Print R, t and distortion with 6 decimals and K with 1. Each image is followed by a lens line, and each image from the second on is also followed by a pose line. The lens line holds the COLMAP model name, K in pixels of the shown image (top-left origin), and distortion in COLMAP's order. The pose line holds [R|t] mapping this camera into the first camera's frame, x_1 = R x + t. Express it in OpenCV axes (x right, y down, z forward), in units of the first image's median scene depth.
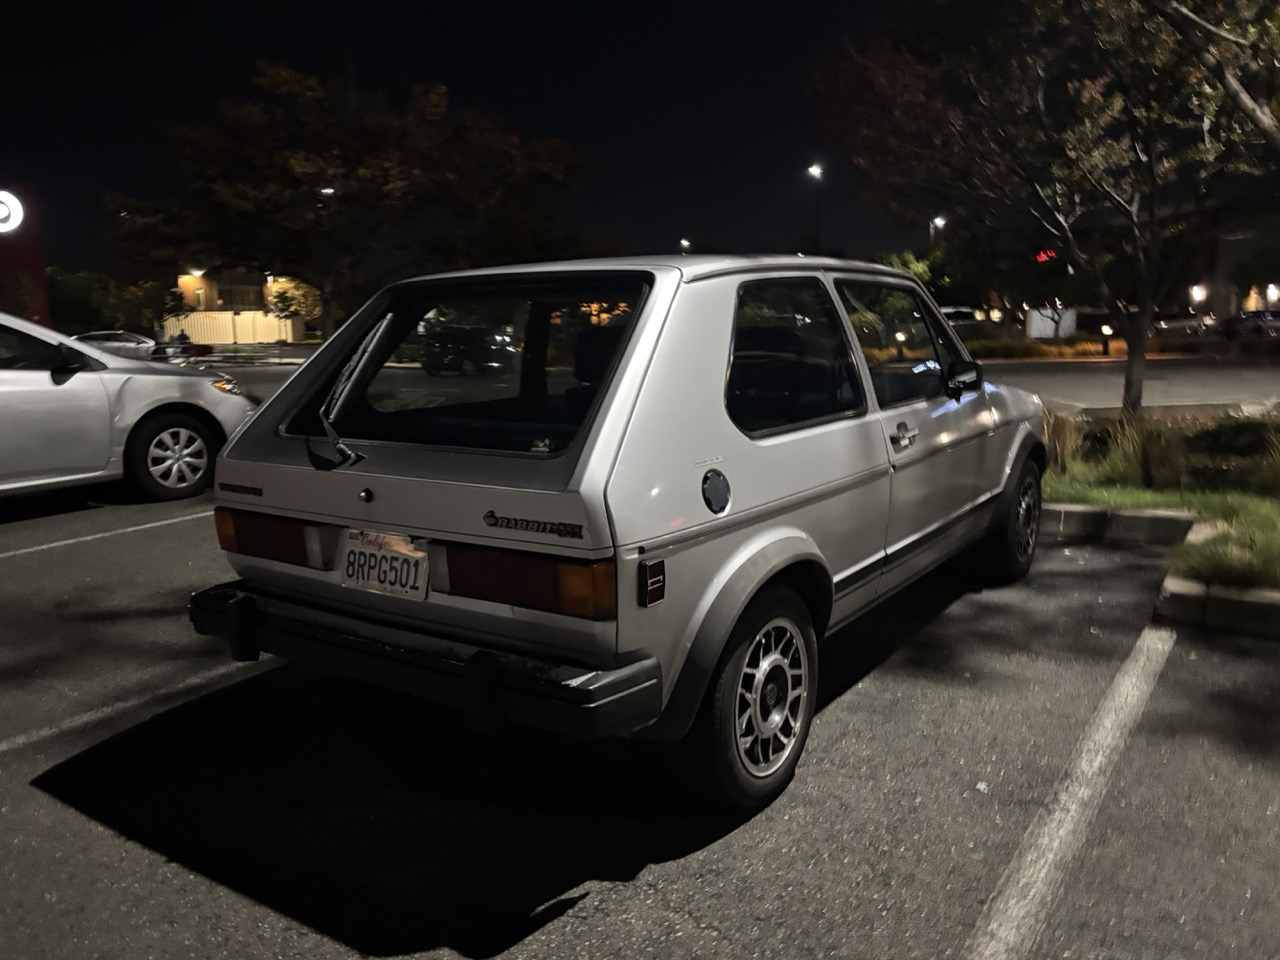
lens RADIAL K [[976.3, 0, 640.0], [0, 976.3, 480.0], [0, 0, 1]] dist [0.009585, -0.000478]
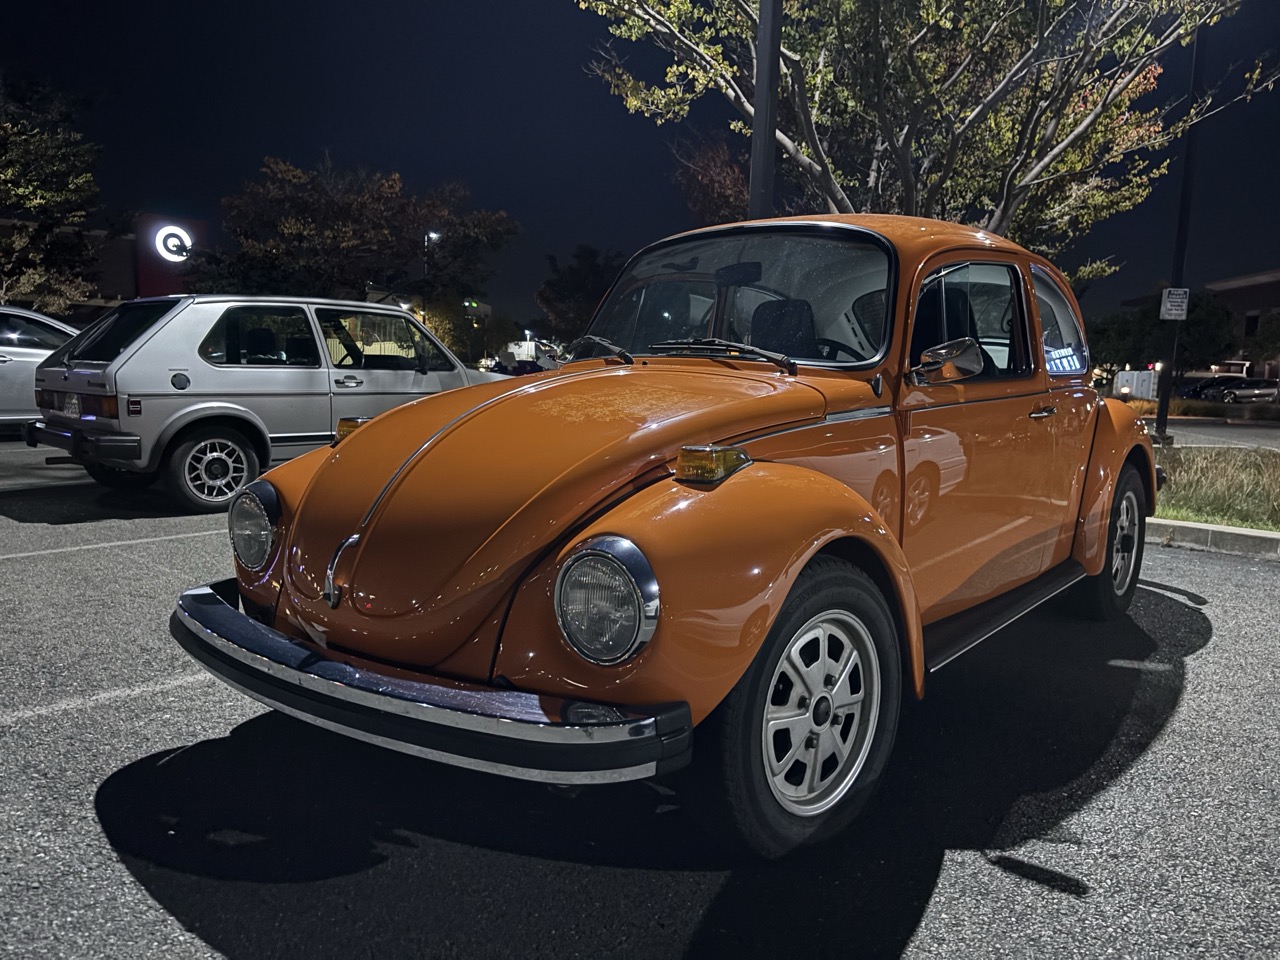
lens RADIAL K [[976.3, 0, 640.0], [0, 976.3, 480.0], [0, 0, 1]] dist [0.009585, -0.000478]
pose [[0.989285, 0.059890, -0.133149, 1.553068], [-0.065937, 0.996961, -0.041474, 0.281495], [0.130260, 0.049809, 0.990228, -1.344296]]
